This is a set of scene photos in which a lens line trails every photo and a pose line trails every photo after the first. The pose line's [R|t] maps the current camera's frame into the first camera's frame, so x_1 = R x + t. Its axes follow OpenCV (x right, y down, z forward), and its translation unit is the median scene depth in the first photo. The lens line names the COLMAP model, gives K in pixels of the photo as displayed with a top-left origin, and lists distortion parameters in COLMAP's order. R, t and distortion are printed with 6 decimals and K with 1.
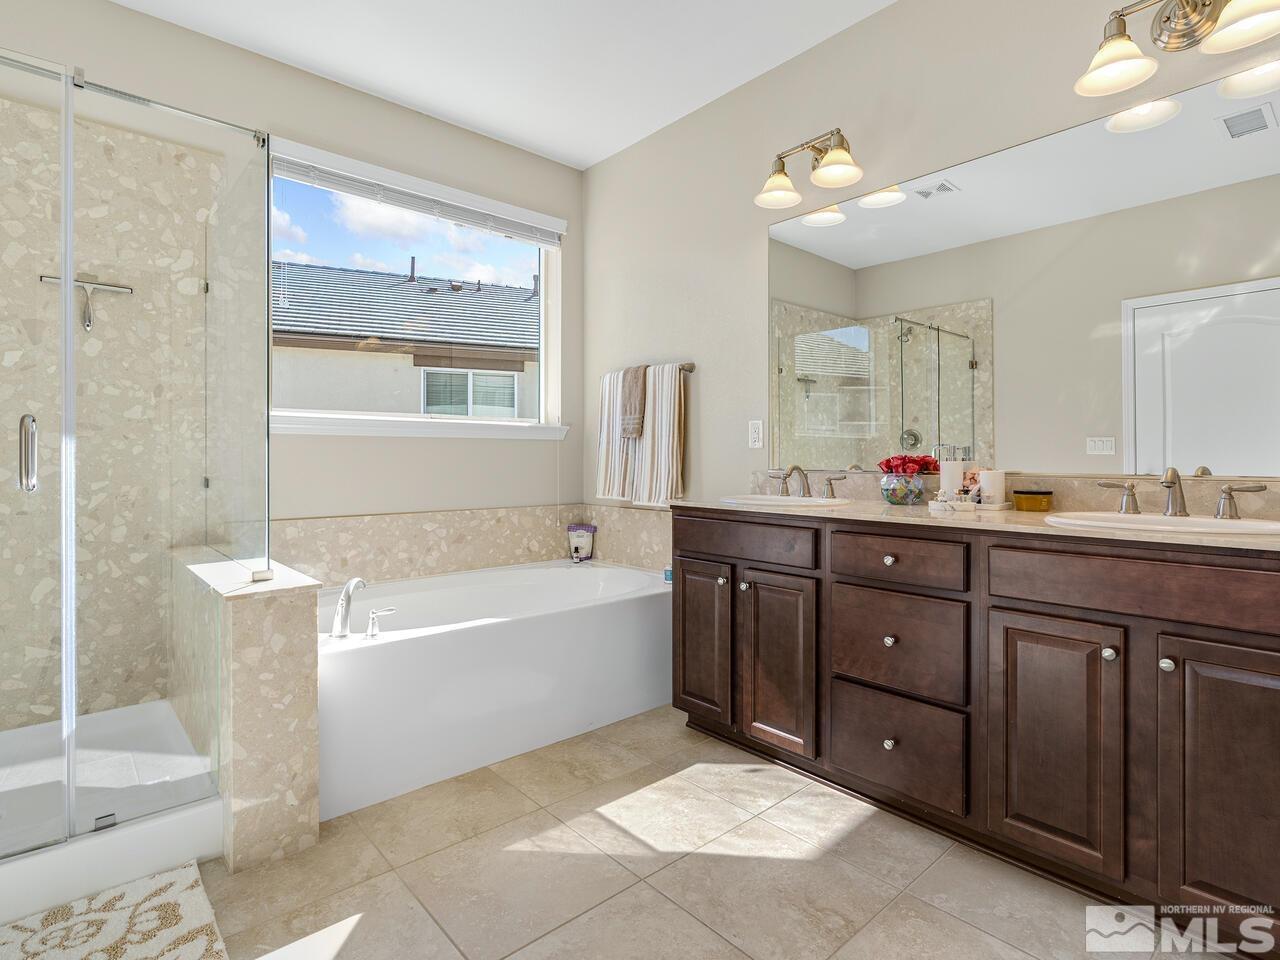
lens RADIAL K [[667.7, 0, 638.5], [0, 667.7, 470.3], [0, 0, 1]] dist [-0.010789, 0.007251]
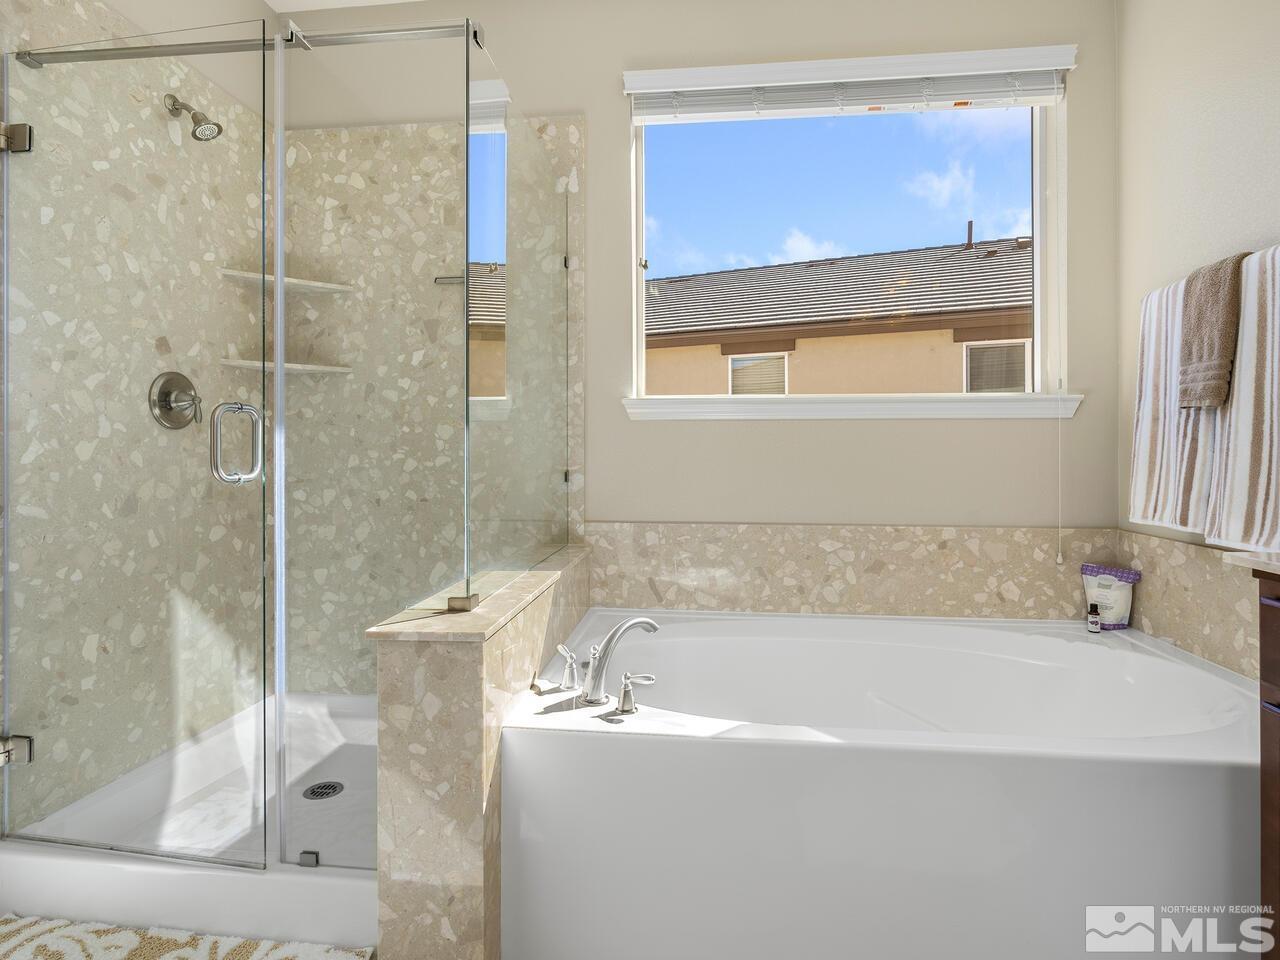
lens RADIAL K [[667.7, 0, 635.5], [0, 667.7, 451.0], [0, 0, 1]] dist [-0.010789, 0.007251]
pose [[0.670303, 0.001196, -0.742087, 0.080097], [-0.013169, 0.999860, -0.010284, -0.006444], [0.741971, 0.016666, 0.670225, 0.392762]]
